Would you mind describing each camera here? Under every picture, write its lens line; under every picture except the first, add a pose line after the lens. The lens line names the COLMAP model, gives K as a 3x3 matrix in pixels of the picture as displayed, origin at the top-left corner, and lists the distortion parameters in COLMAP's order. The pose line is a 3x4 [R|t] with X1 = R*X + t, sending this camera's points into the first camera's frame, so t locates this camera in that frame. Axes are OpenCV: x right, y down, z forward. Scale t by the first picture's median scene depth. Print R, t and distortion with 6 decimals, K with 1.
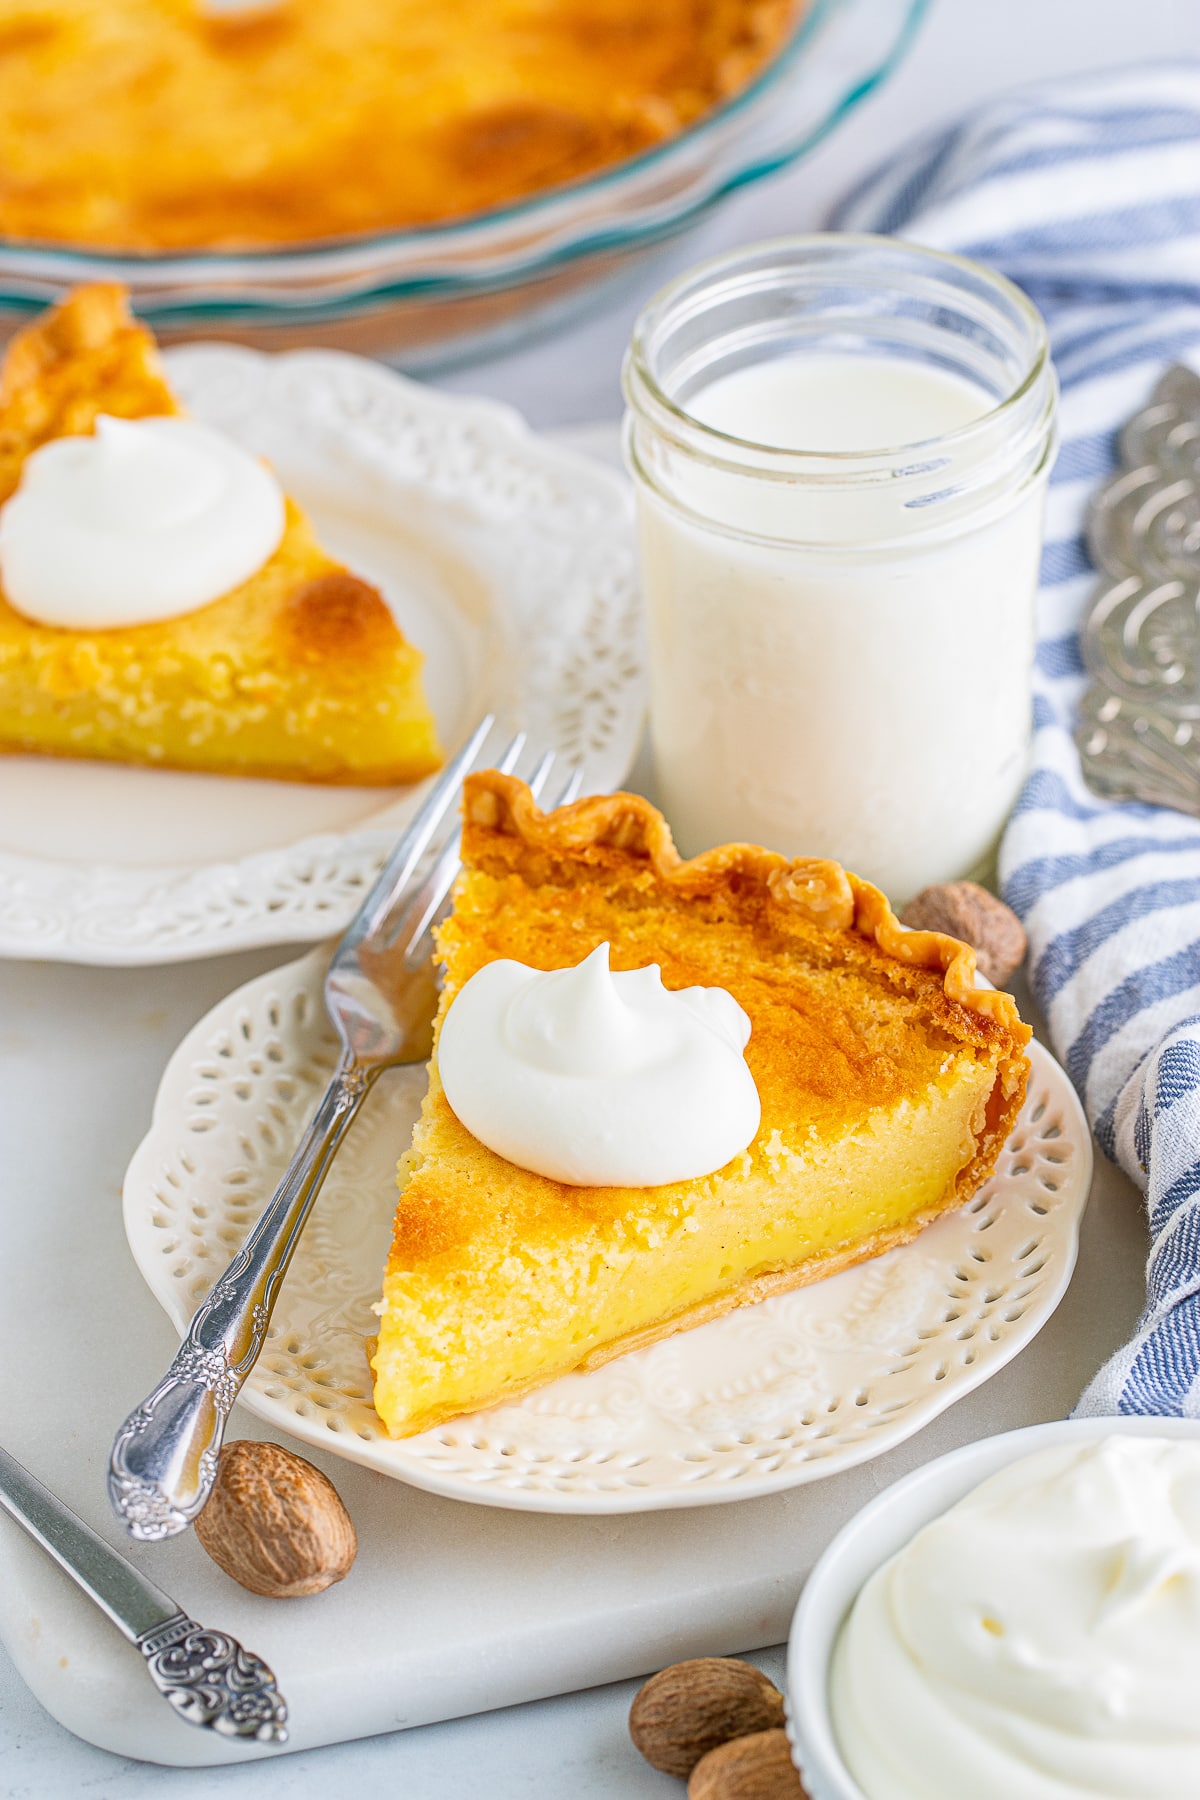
lens RADIAL K [[6355.6, 0, 602.9], [0, 6355.6, 902.3], [0, 0, 1]] dist [-0.004315, 0.000000]
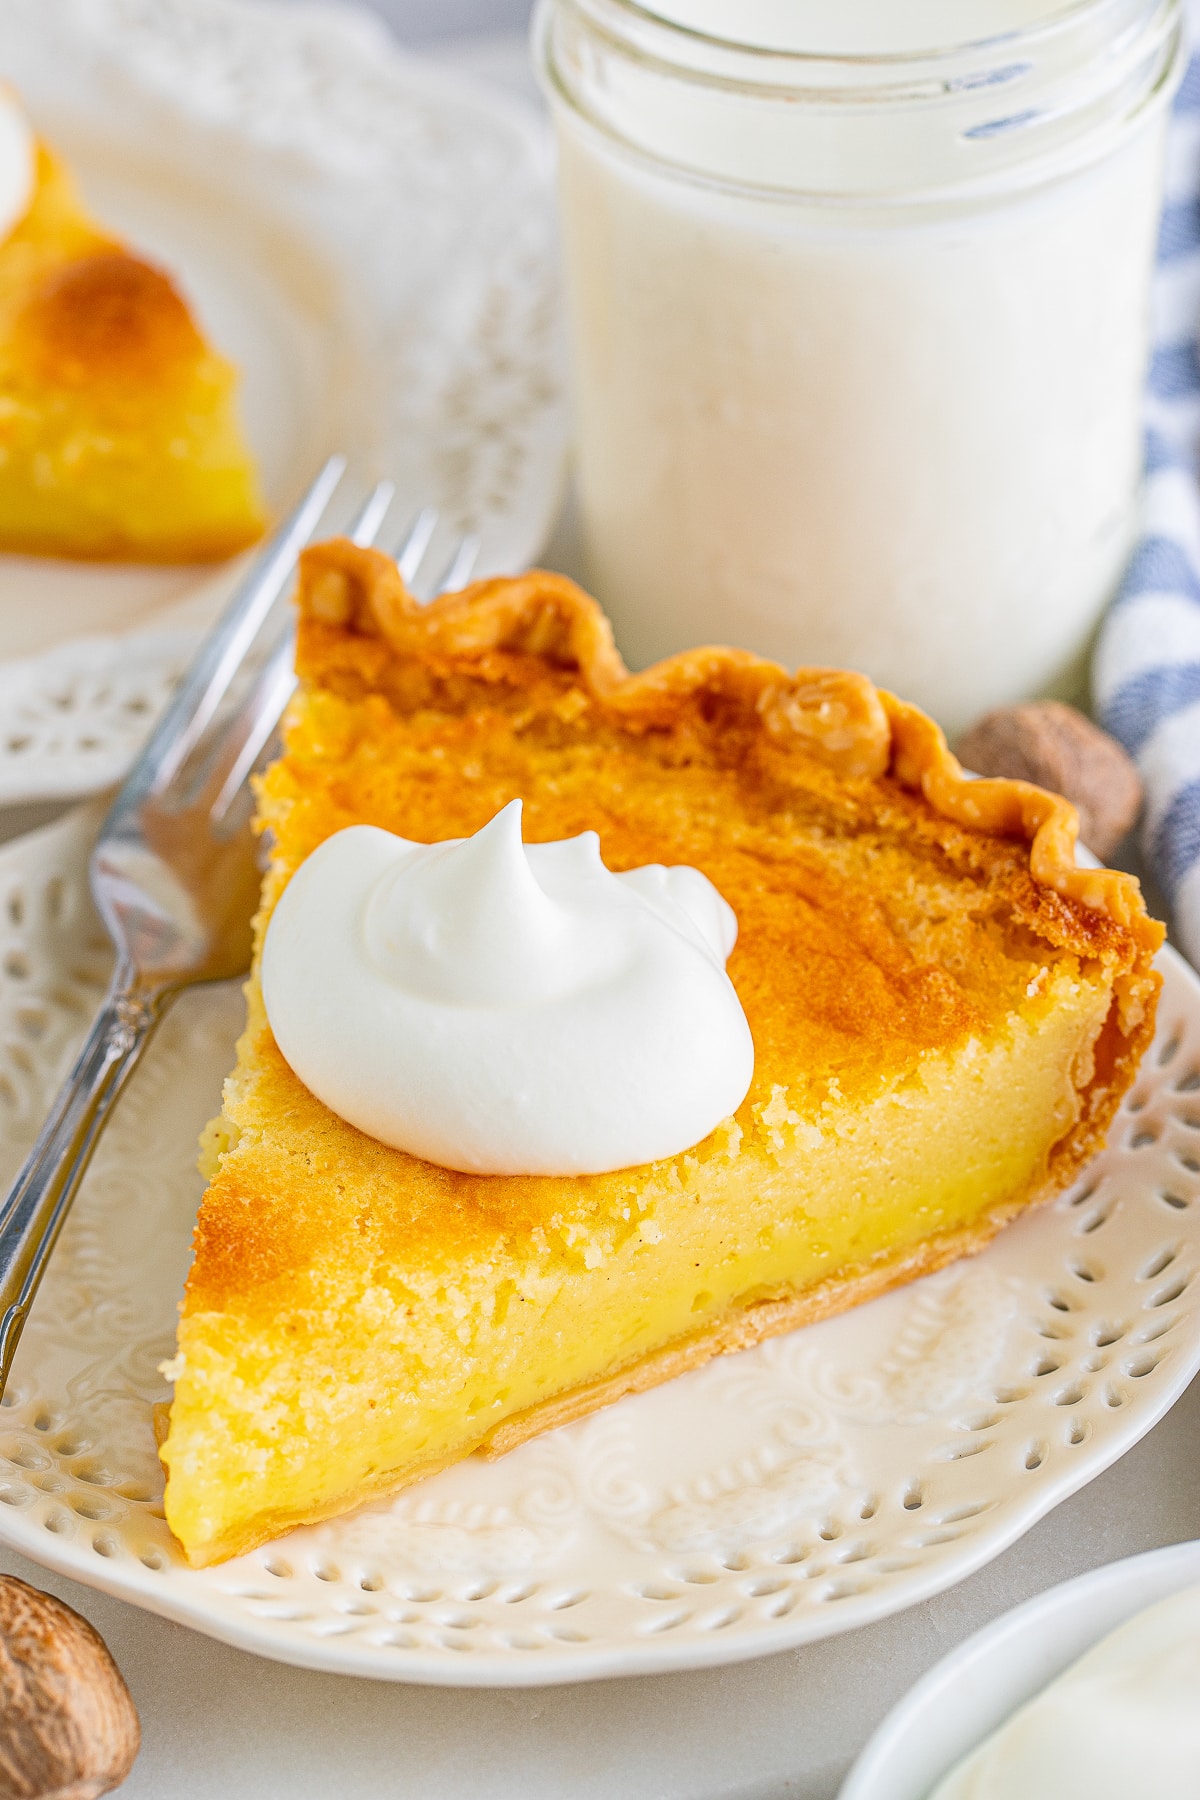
lens RADIAL K [[6355.6, 0, 591.7], [0, 6355.6, 893.9], [0, 0, 1]] dist [-0.004315, 0.000000]
pose [[0.999769, -0.005743, 0.020733, -0.005338], [0.005092, 0.999497, 0.031316, -0.004494], [-0.020903, -0.031203, 0.999294, 0.342740]]
